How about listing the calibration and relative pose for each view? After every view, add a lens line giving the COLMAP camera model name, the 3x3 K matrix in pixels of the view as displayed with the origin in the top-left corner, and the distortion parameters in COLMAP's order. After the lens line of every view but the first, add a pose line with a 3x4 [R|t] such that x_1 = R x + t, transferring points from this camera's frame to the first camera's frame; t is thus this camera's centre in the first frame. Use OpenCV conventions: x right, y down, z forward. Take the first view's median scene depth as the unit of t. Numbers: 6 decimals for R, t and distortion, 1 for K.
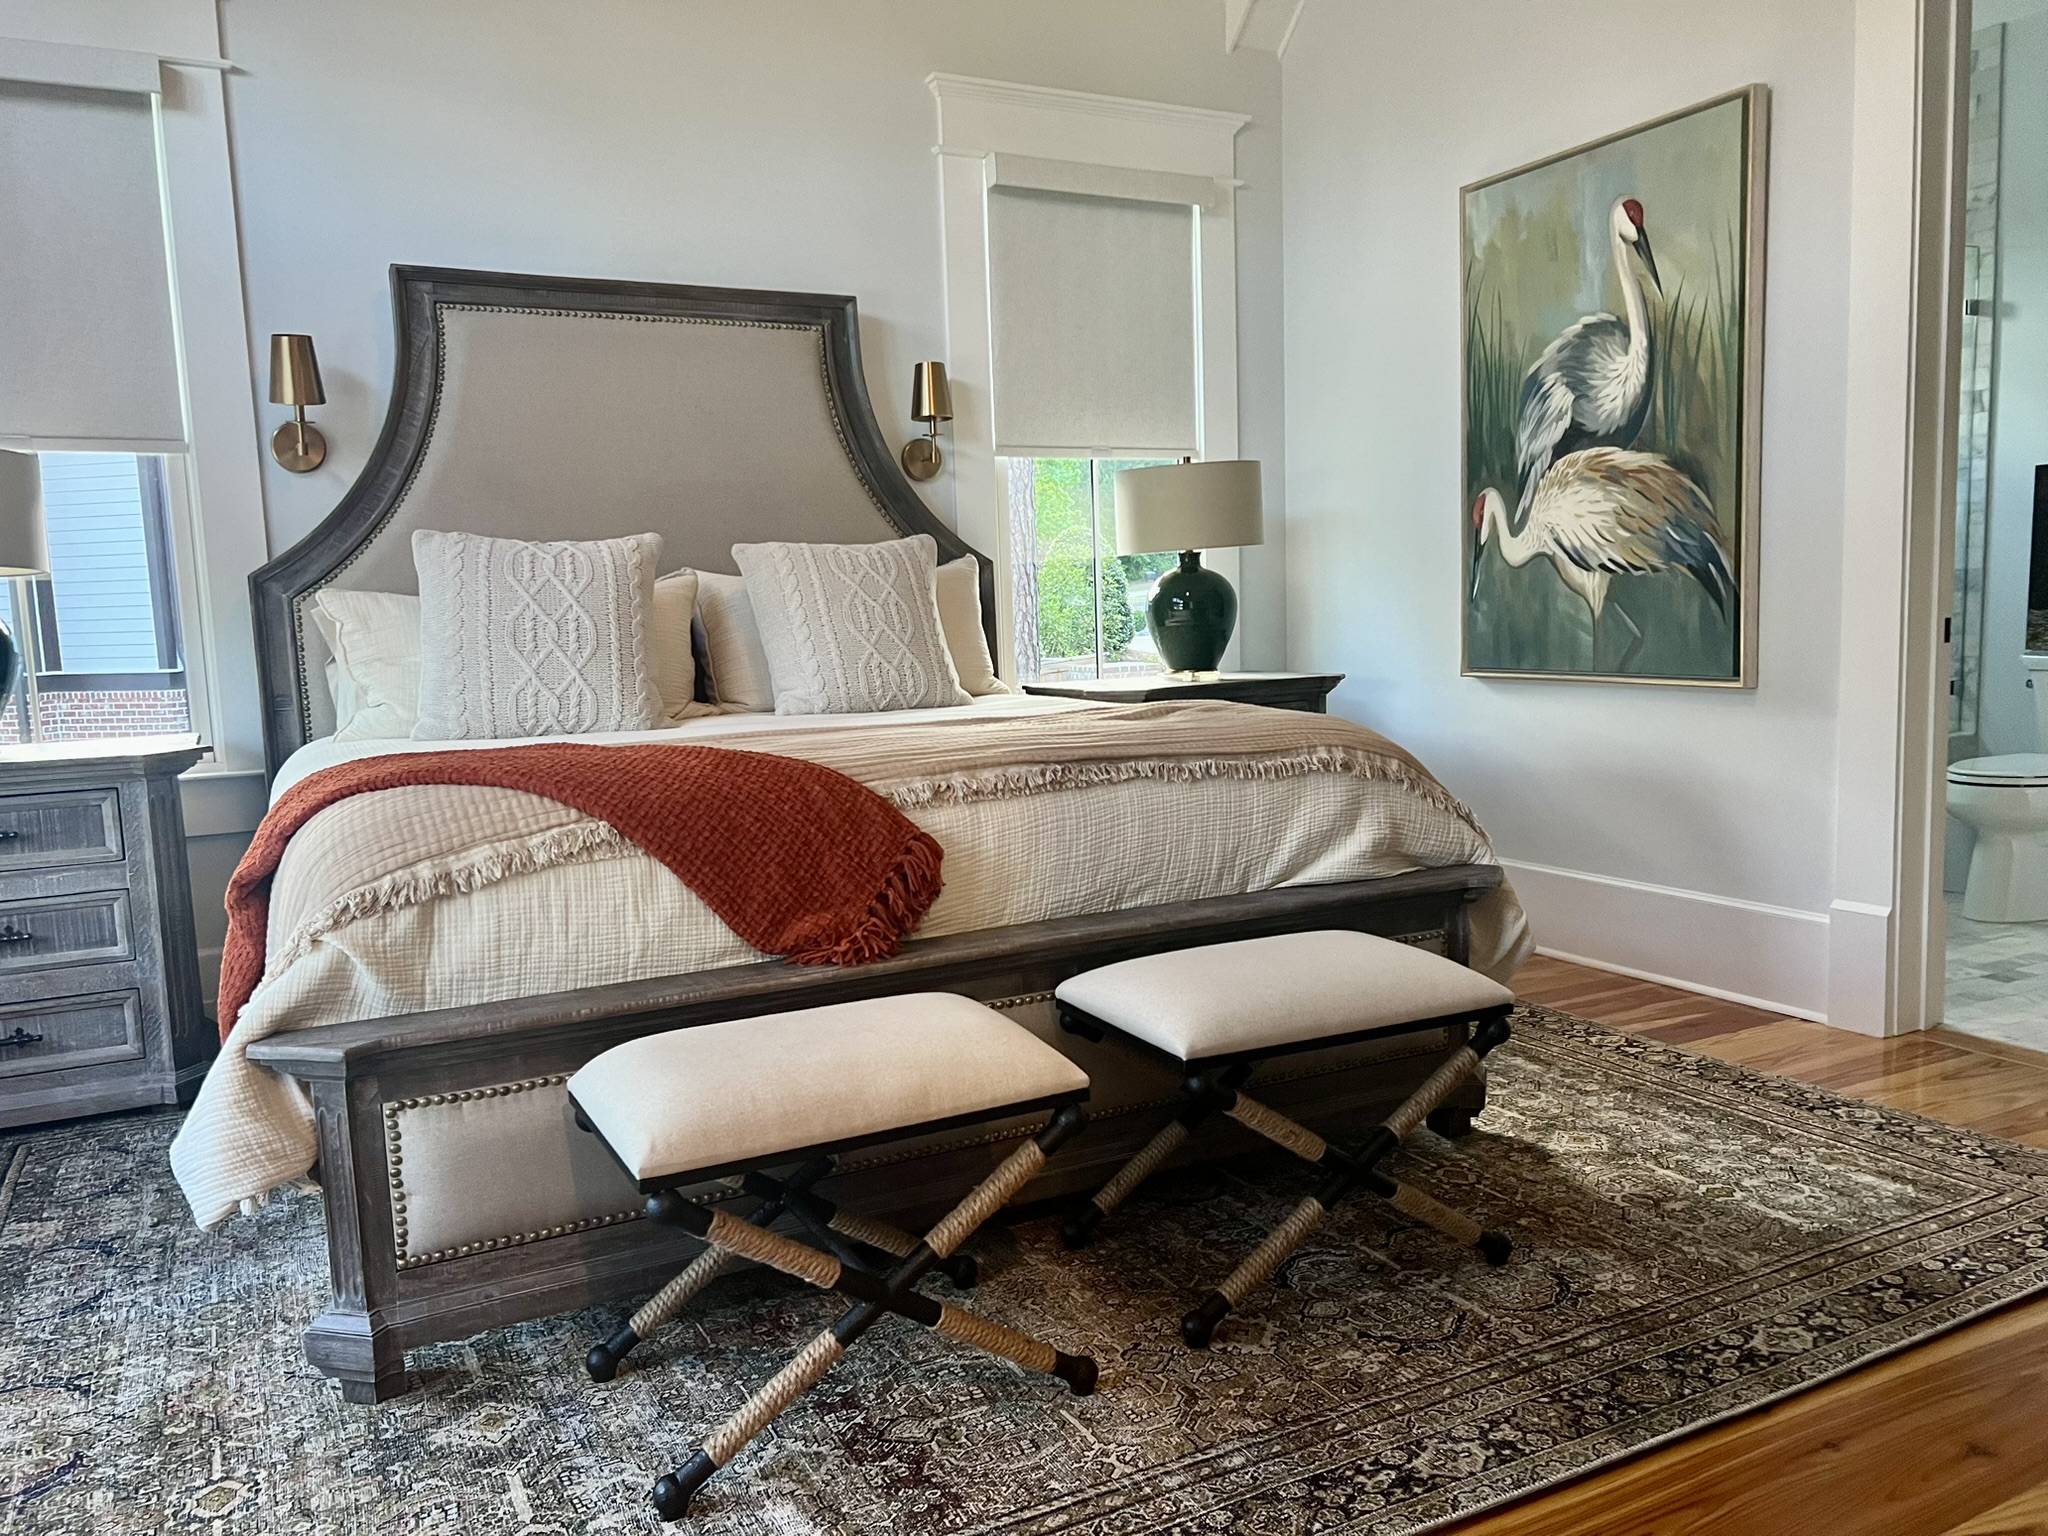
lens RADIAL K [[1547.6, 0, 1026.4], [0, 1547.6, 798.9], [0, 0, 1]] dist [0.041609, -0.054402]
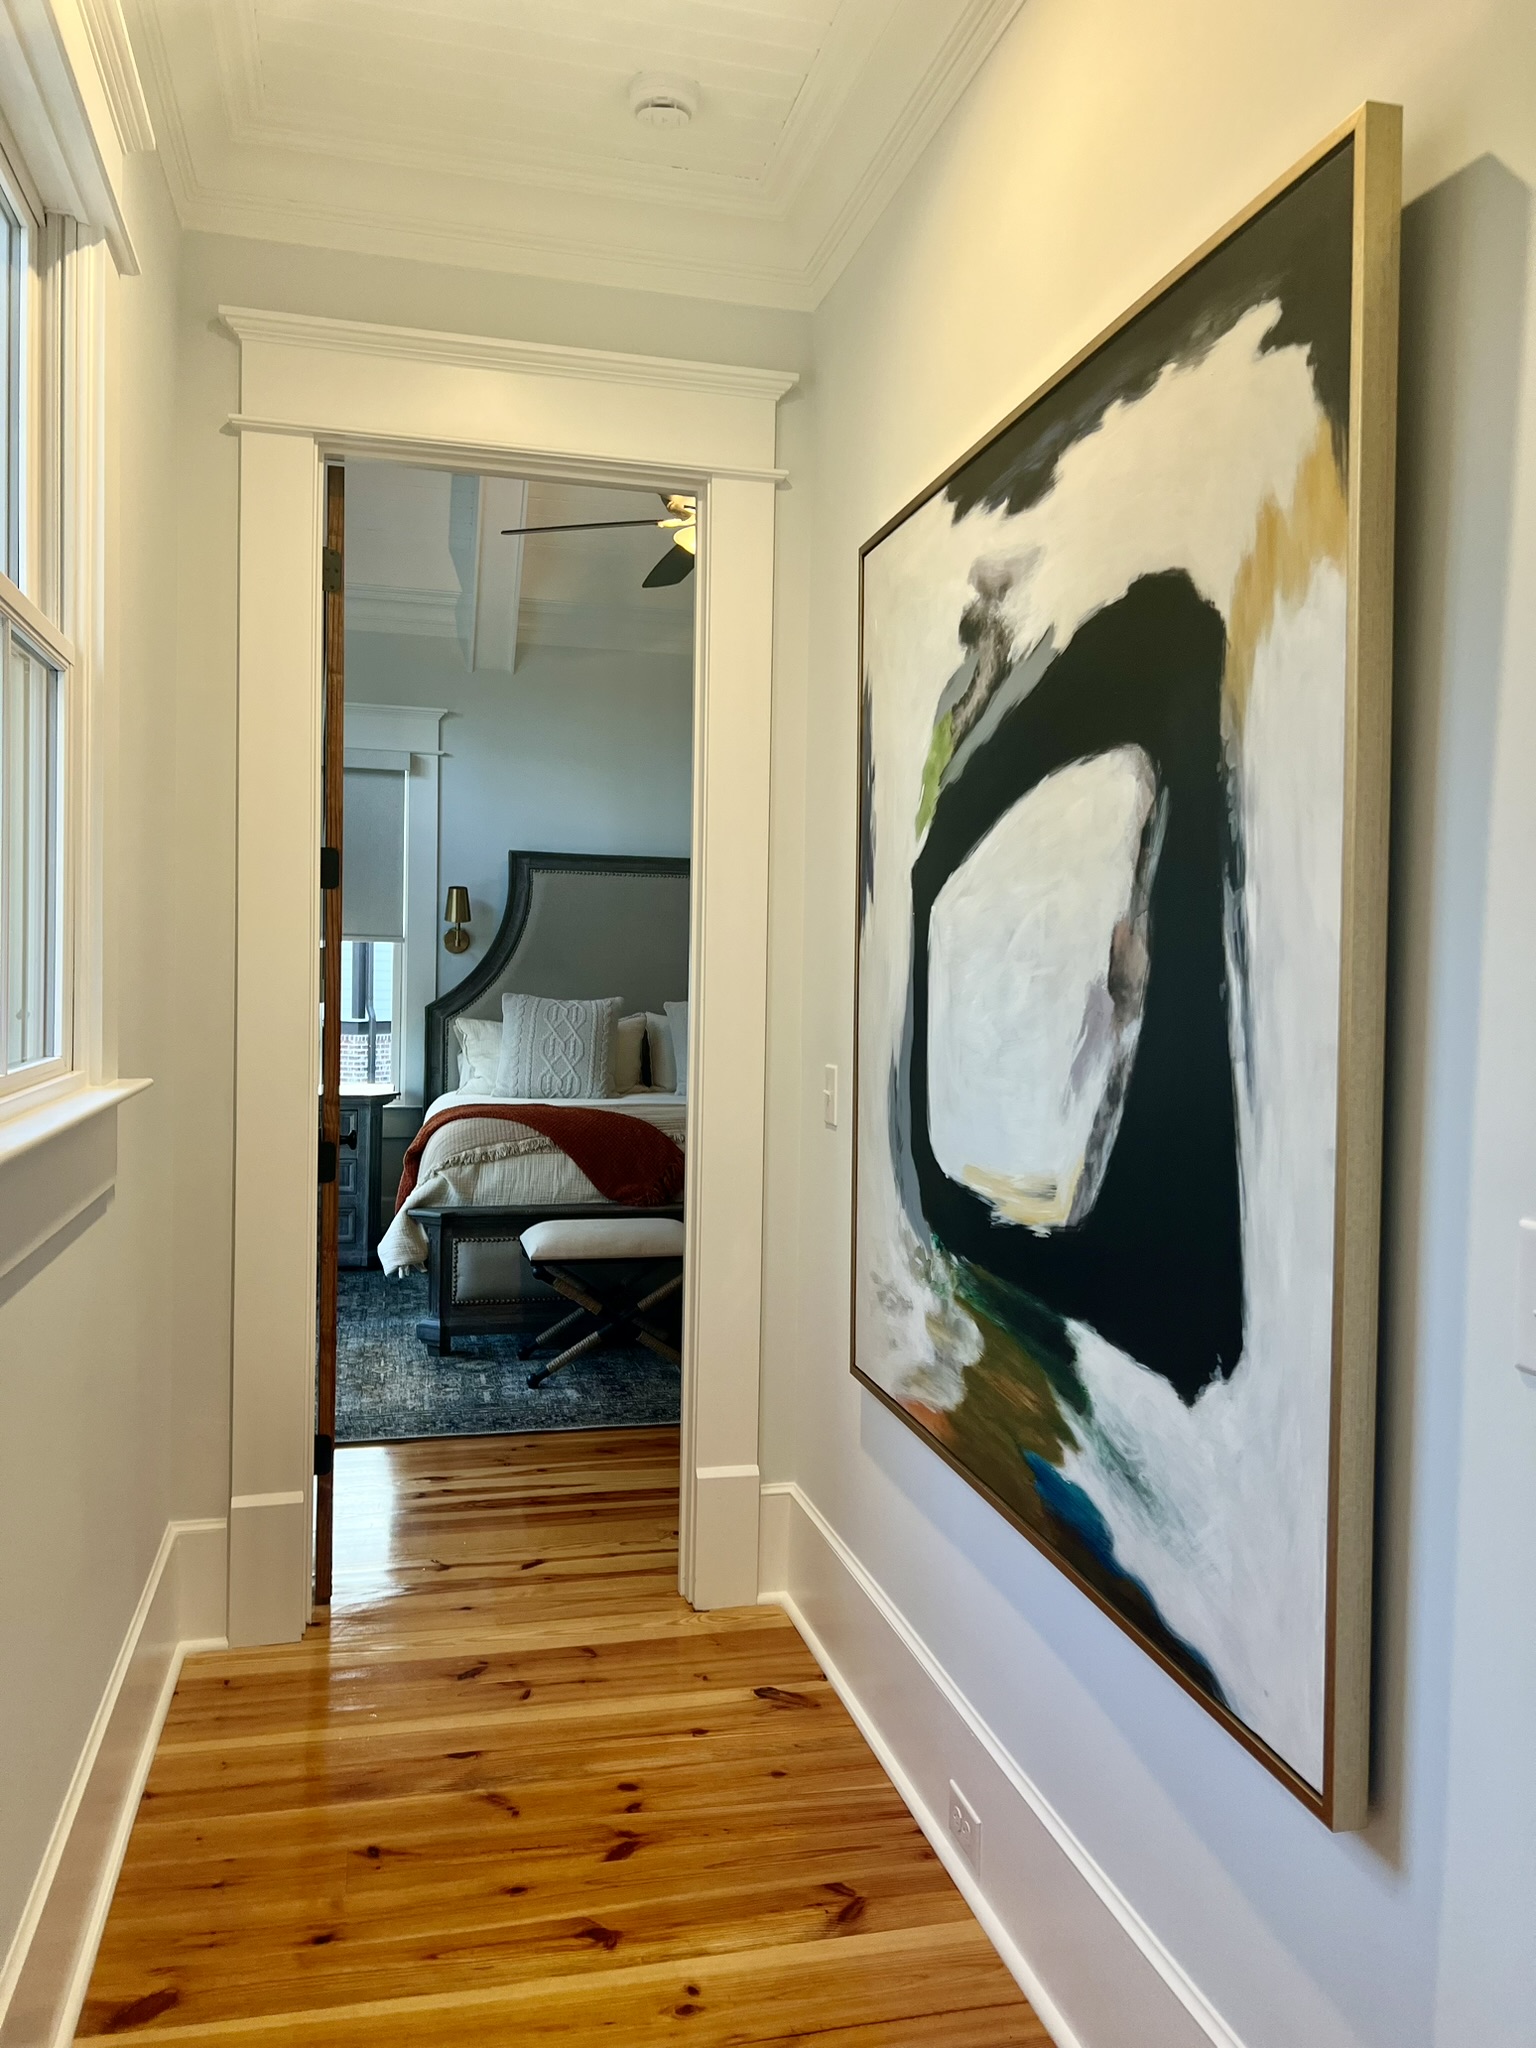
lens RADIAL K [[1547.6, 0, 768.0], [0, 1547.6, 1024.0], [0, 0, 1]] dist [0.041609, -0.054402]
pose [[0.969905, 0.060033, -0.235966, 0.505417], [-0.081898, 0.993097, -0.083973, 0.011105], [0.229296, 0.100771, 0.968126, -1.047397]]
